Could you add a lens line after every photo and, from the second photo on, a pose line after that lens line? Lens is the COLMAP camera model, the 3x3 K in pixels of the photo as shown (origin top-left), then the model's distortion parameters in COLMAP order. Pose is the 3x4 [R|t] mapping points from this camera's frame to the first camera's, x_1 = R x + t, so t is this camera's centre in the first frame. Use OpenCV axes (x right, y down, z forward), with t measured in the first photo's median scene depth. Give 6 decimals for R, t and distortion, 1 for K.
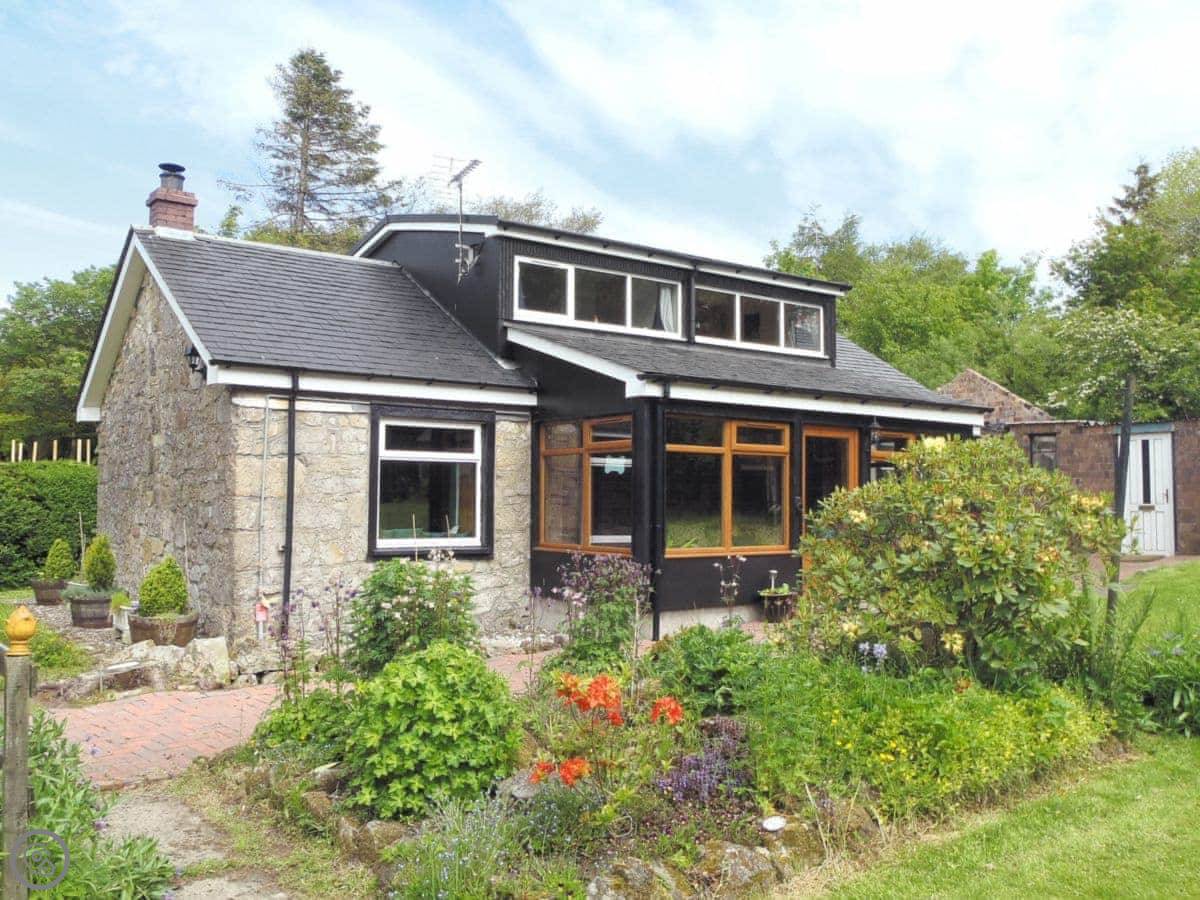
lens RADIAL K [[1068.6, 0, 600.0], [0, 1068.6, 450.0], [0, 0, 1]] dist [-0.002918, -0.001868]
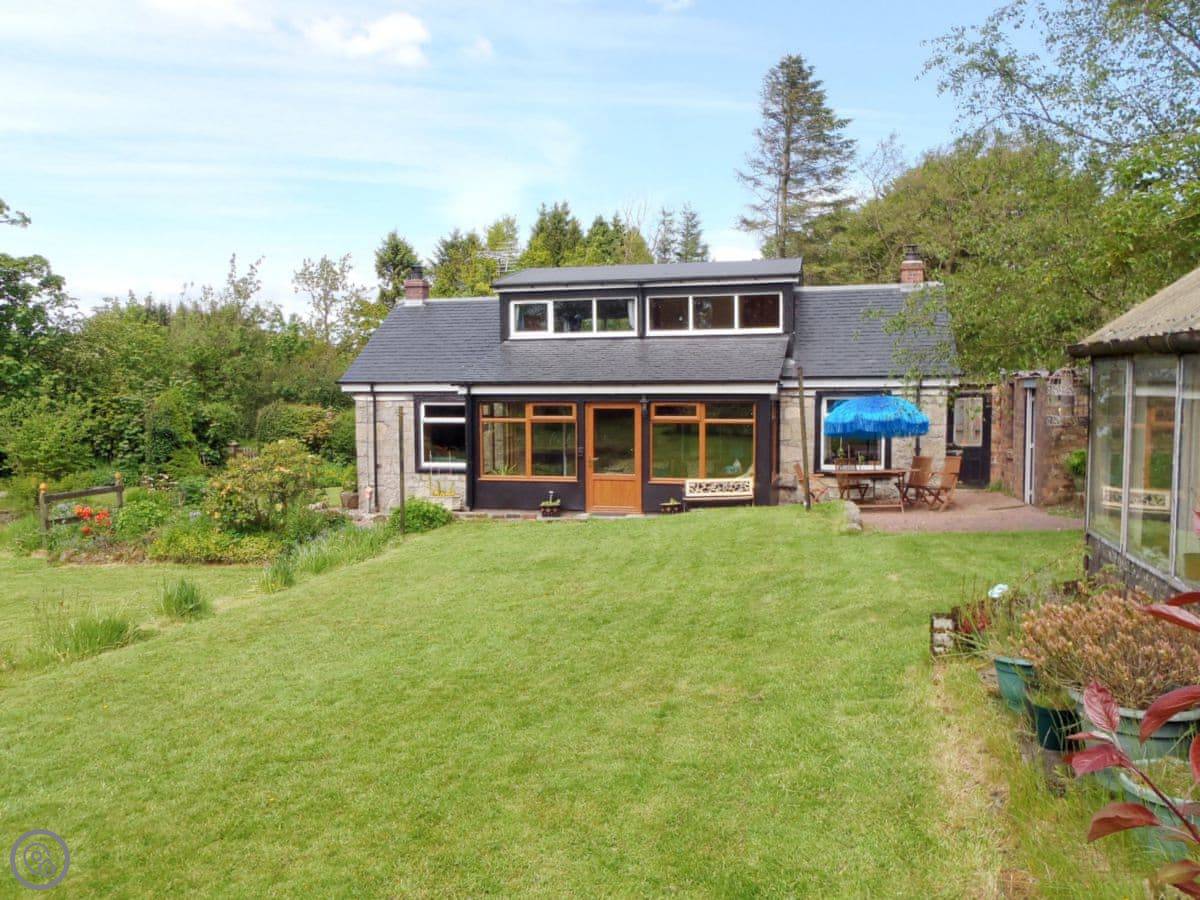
lens RADIAL K [[1068.6, 0, 600.0], [0, 1068.6, 450.0], [0, 0, 1]] dist [-0.002918, -0.001868]
pose [[0.625041, 0.036957, -0.779716, 1.526732], [0.050492, 0.994873, 0.087631, -0.096418], [0.778957, -0.094142, 0.619970, 0.019160]]
